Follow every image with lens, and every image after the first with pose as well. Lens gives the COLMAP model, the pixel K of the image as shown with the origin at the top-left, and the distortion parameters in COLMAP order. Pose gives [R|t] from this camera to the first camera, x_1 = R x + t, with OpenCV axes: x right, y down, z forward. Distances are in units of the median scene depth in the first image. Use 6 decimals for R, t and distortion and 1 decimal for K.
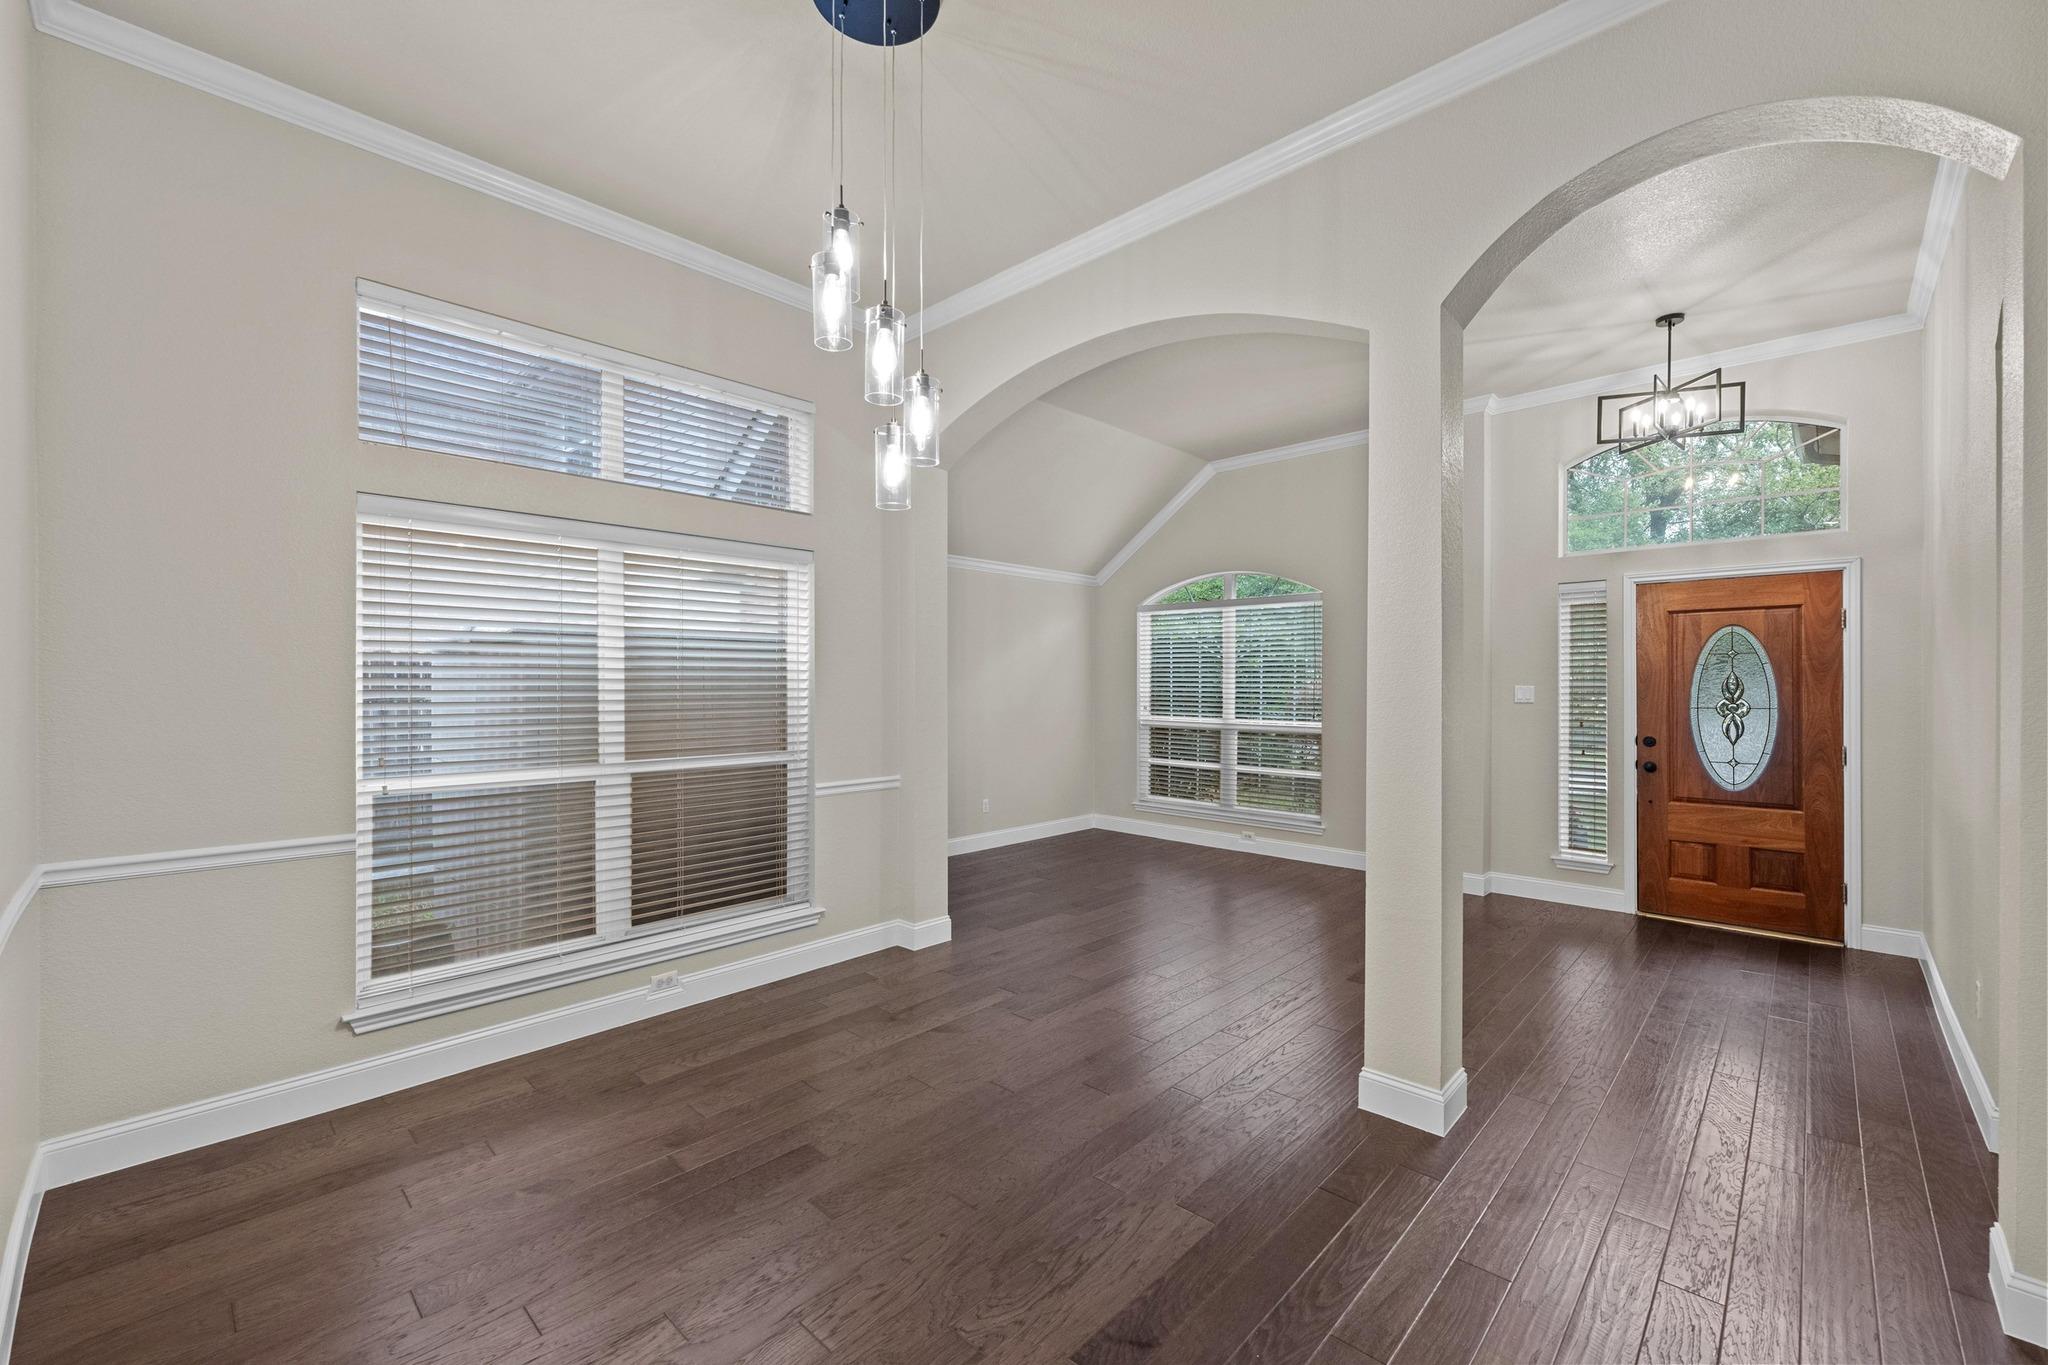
lens RADIAL K [[836.5, 0, 1024.0], [0, 836.5, 682.5], [0, 0, 1]] dist [-0.002314, -0.000281]
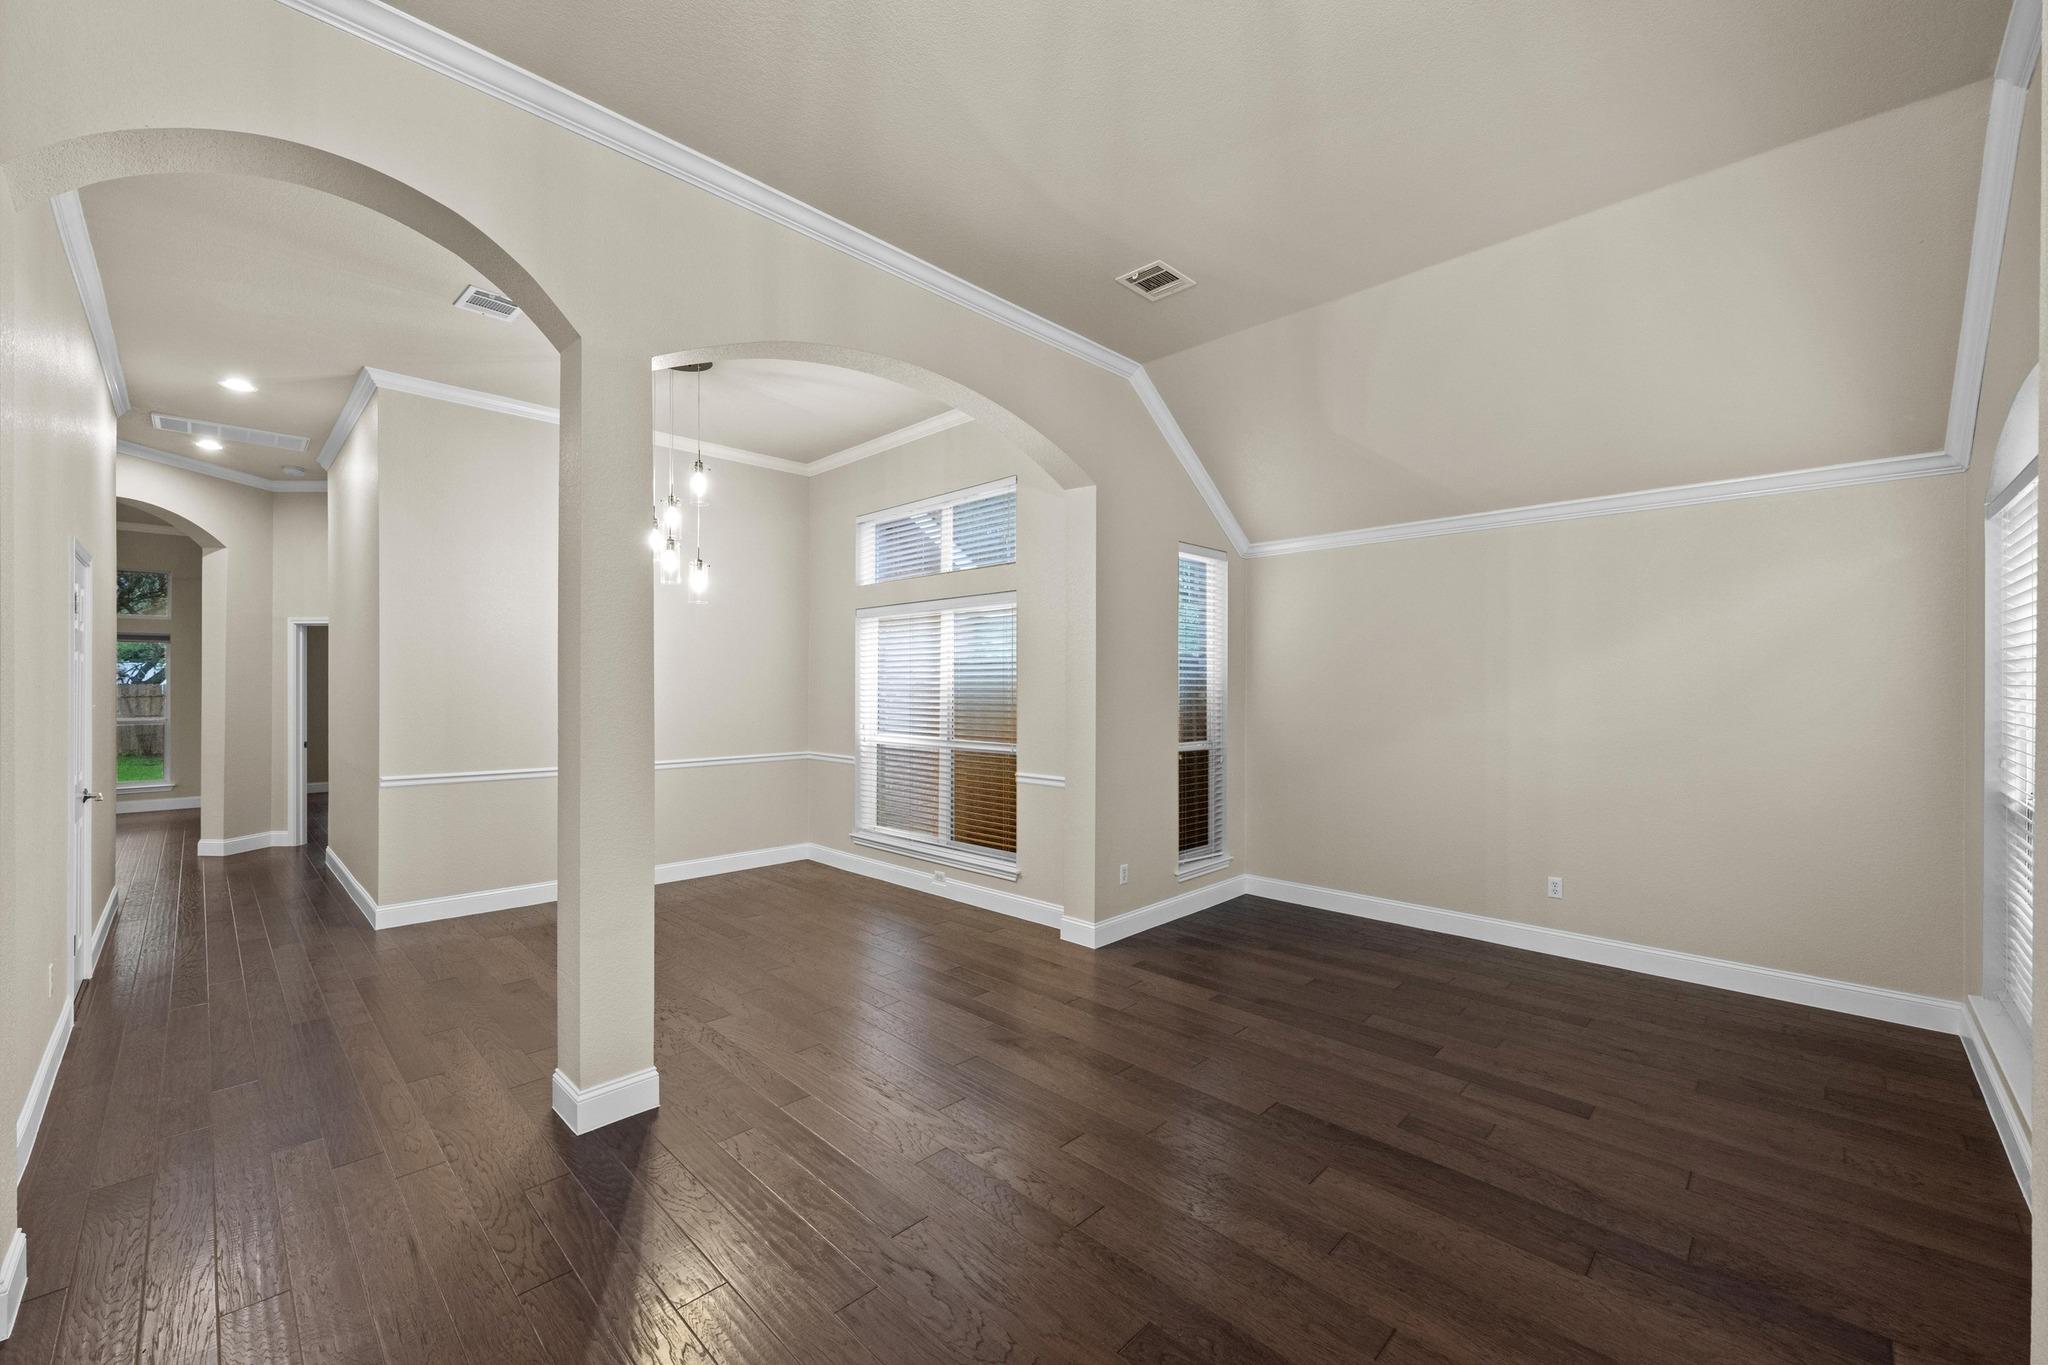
lens RADIAL K [[815.8, 0, 1030.8], [0, 815.8, 683.9], [0, 0, 1]] dist [-0.002536, -0.000176]
pose [[-0.015263, -0.003072, -0.999879, 1.070083], [-0.002405, 0.999993, -0.003035, -0.009683], [0.999881, 0.002359, -0.015270, 1.120310]]
